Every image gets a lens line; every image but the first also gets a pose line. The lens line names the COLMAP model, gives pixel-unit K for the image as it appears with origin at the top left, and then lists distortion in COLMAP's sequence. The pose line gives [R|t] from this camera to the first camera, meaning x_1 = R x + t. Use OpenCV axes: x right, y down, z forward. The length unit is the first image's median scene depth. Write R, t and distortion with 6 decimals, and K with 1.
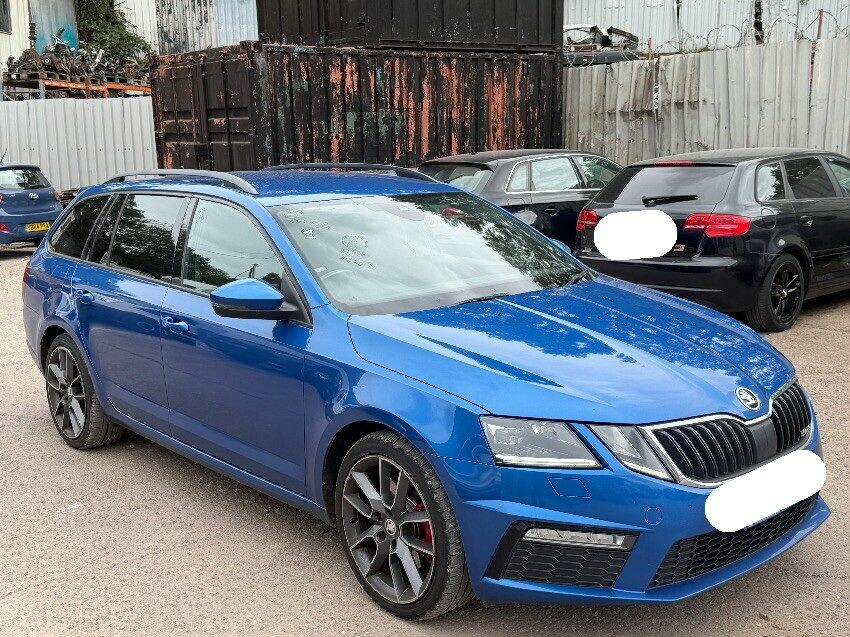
lens RADIAL K [[948.6, 0, 425.0], [0, 948.6, 318.5], [0, 0, 1]] dist [0.227688, -0.497492]
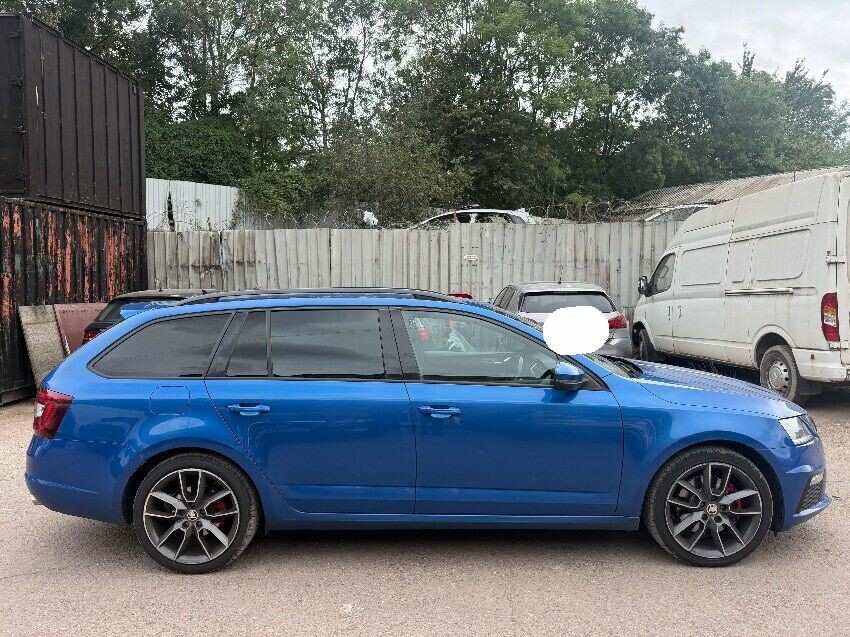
lens RADIAL K [[654.6, 0, 425.0], [0, 654.6, 318.5], [0, 0, 1]] dist [0.007568, 0.001082]
pose [[0.674561, -0.020094, 0.737945, -0.299306], [0.128134, 0.987643, -0.090234, -0.013239], [-0.727014, 0.155424, 0.668801, 0.155539]]
